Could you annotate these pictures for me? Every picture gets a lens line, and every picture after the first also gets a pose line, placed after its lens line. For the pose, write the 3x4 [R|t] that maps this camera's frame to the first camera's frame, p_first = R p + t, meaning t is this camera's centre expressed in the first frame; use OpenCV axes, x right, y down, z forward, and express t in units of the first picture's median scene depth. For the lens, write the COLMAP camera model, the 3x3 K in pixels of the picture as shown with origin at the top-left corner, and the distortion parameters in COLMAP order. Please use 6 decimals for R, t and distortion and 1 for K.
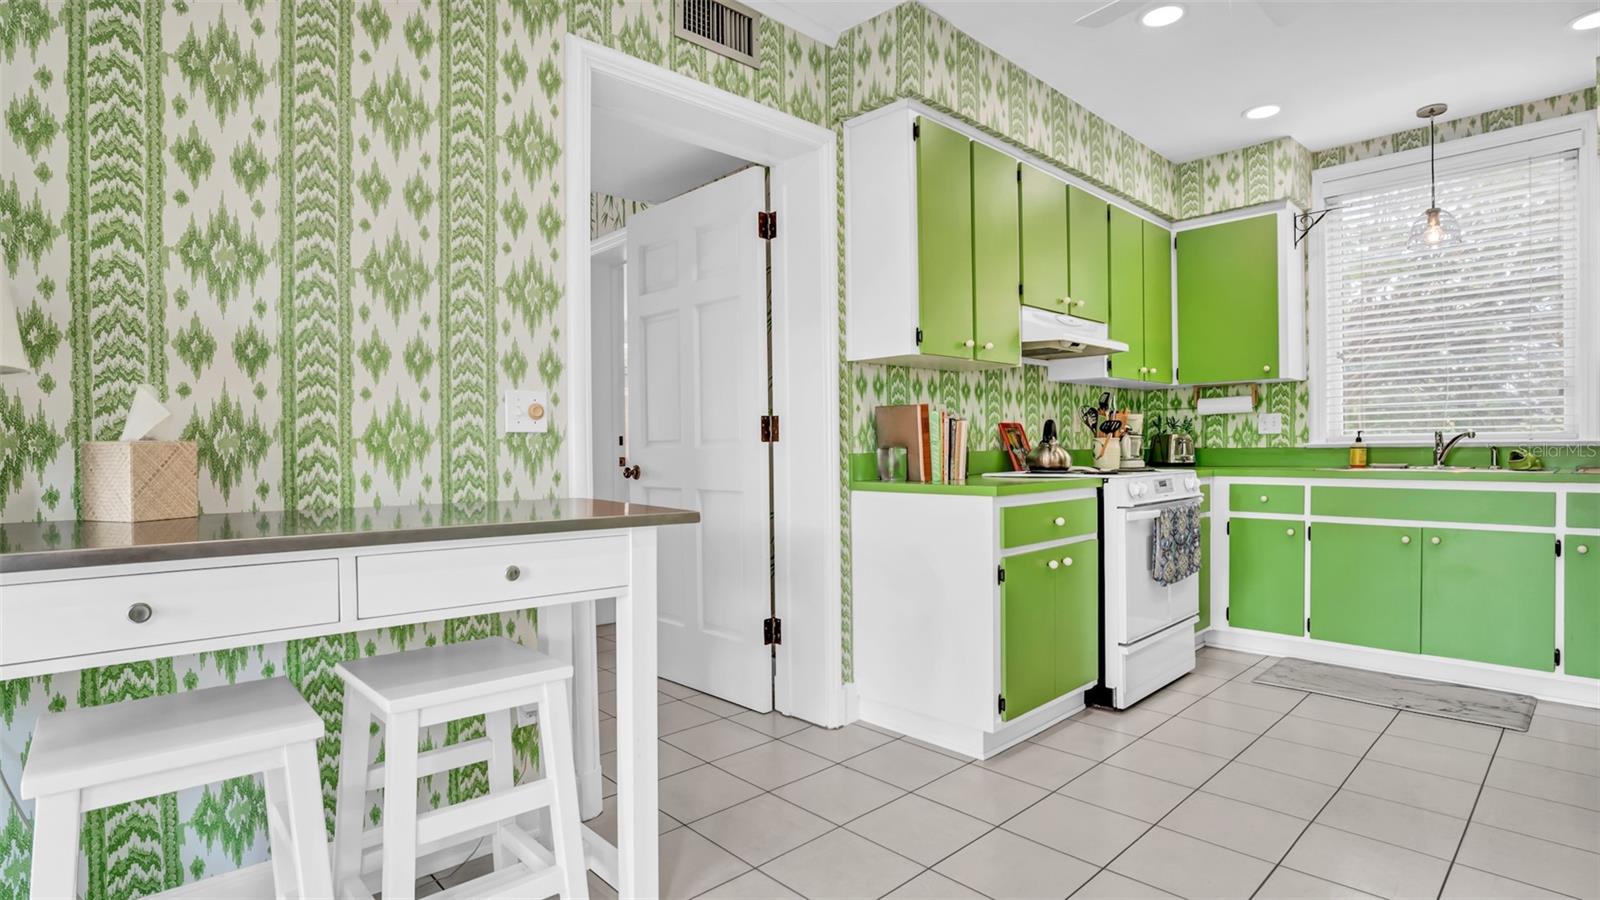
lens RADIAL K [[782.4, 0, 799.3], [0, 782.4, 447.8], [0, 0, 1]] dist [-0.050906, 0.014872]
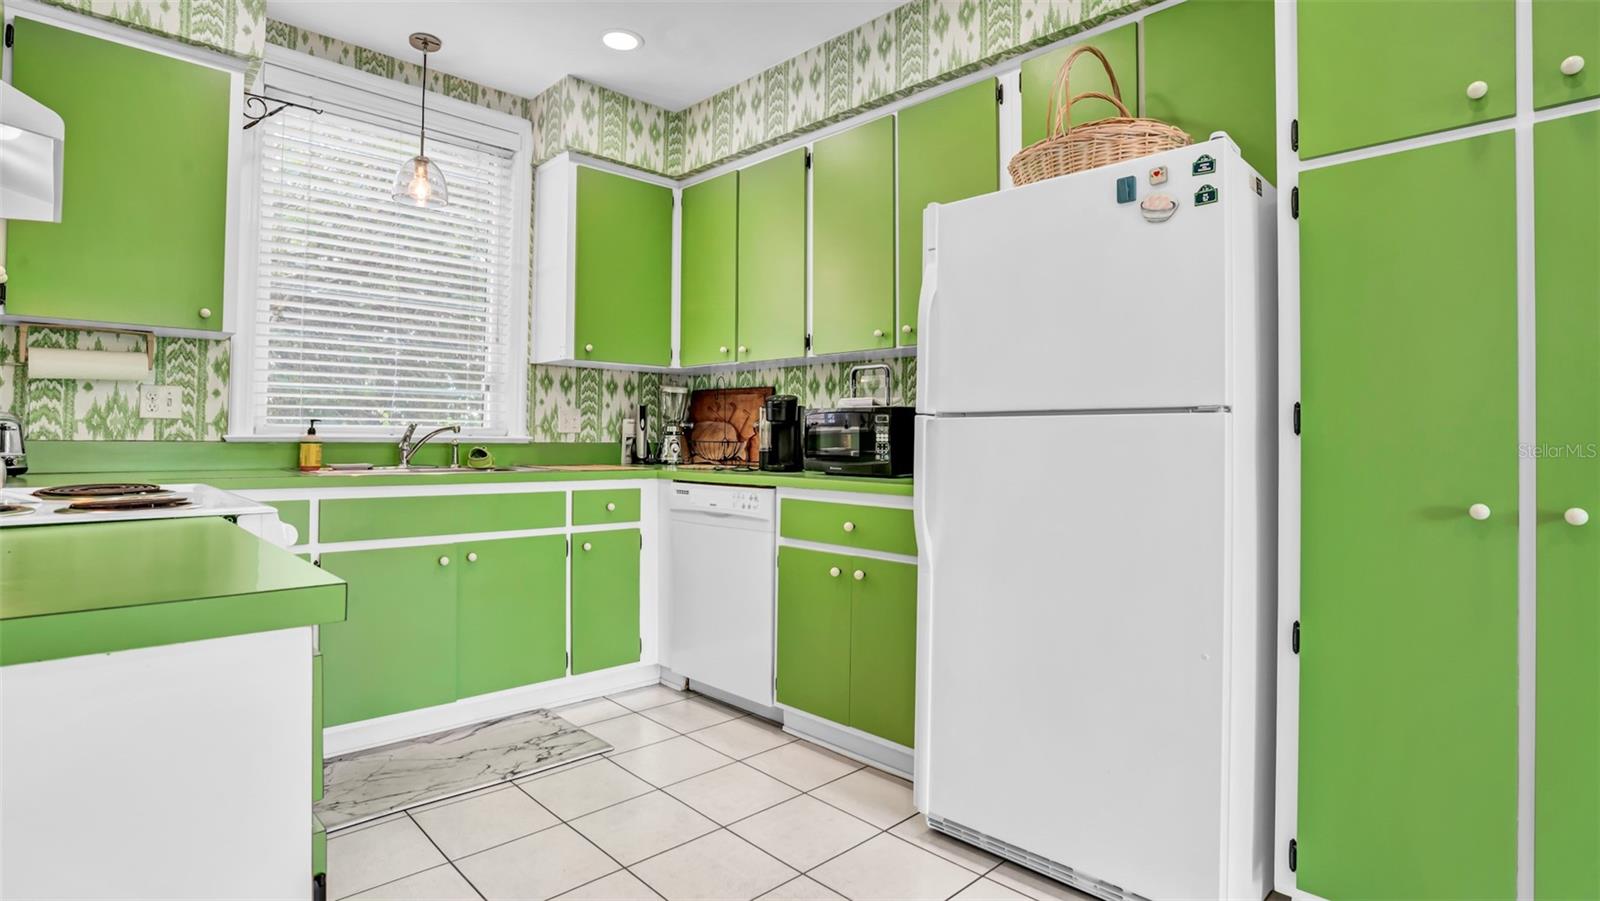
lens RADIAL K [[782.4, 0, 799.3], [0, 782.4, 428.7], [0, 0, 1]] dist [-0.050906, 0.014872]
pose [[-0.016059, 0.026082, 0.999531, -0.006824], [-0.008449, 0.999620, -0.026220, 0.001837], [-0.999835, -0.008866, -0.015833, 0.493258]]
